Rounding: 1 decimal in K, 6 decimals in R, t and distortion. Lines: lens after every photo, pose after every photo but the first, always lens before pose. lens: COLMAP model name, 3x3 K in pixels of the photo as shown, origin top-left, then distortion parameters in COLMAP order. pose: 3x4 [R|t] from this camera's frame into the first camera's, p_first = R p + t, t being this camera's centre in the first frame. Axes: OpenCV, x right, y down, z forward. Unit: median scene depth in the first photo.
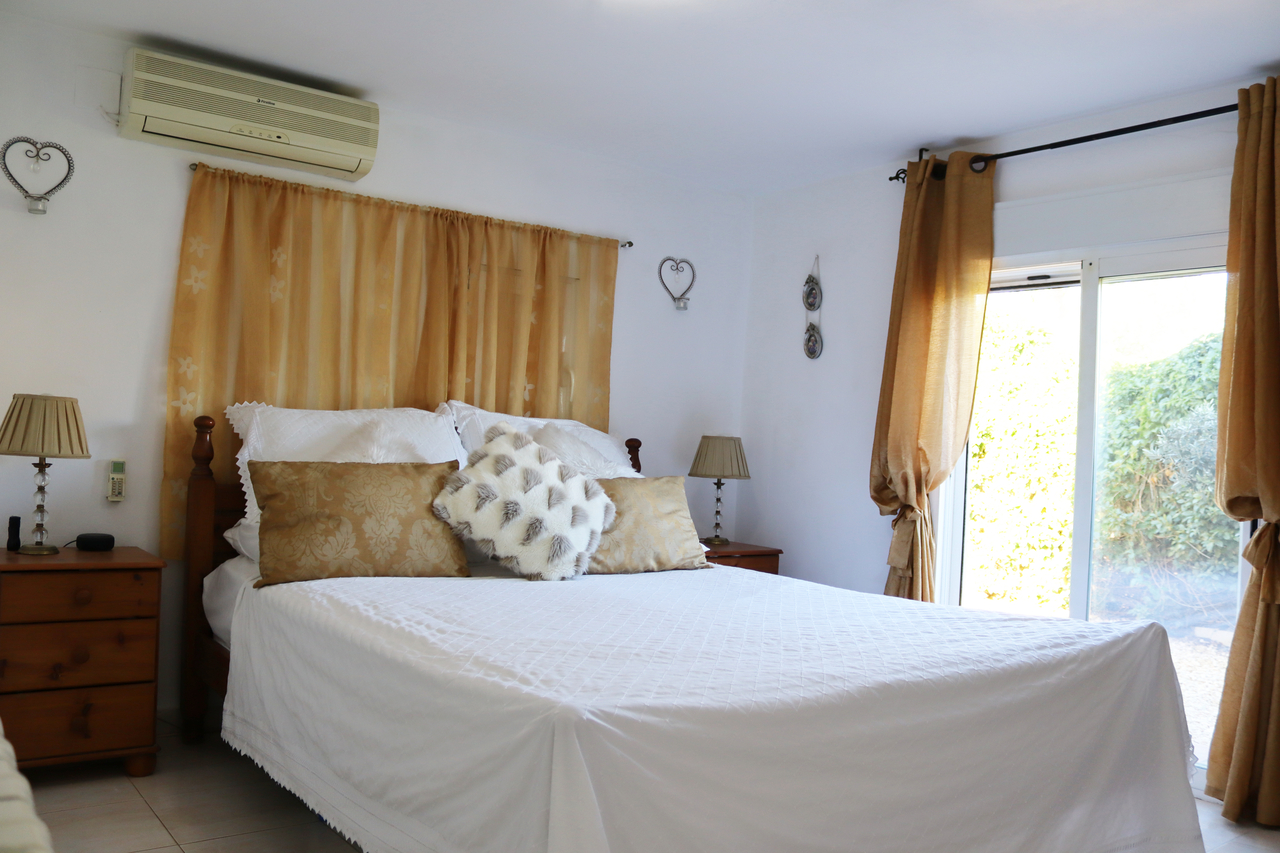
lens RADIAL K [[1066.5, 0, 639.8], [0, 1066.5, 430.1], [0, 0, 1]] dist [-0.156624, 0.135881]
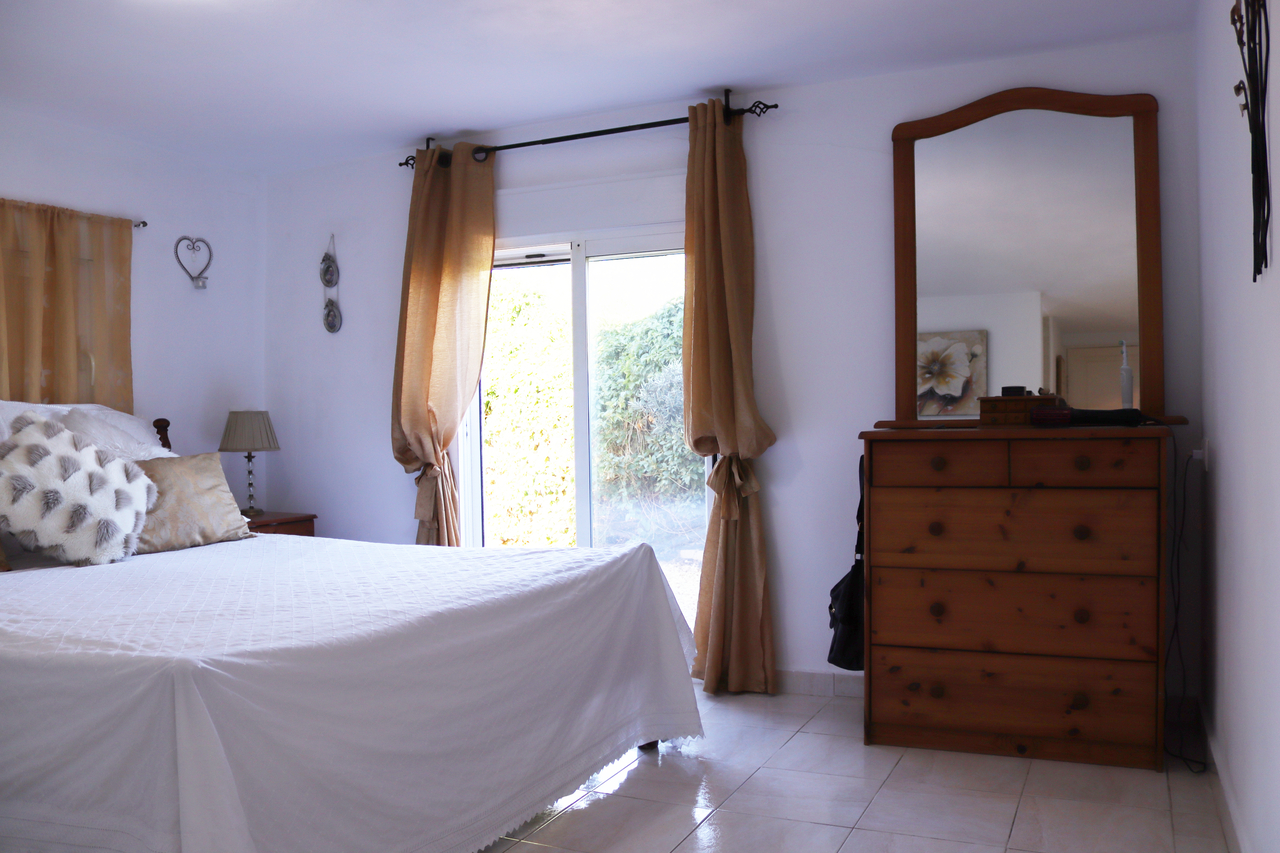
lens RADIAL K [[1066.5, 0, 637.4], [0, 1066.5, 438.0], [0, 0, 1]] dist [-0.156624, 0.135881]
pose [[0.895157, -0.069032, 0.440373, -0.041307], [0.049142, 0.997197, 0.056427, -0.008106], [-0.443034, -0.028870, 0.896040, -0.092809]]
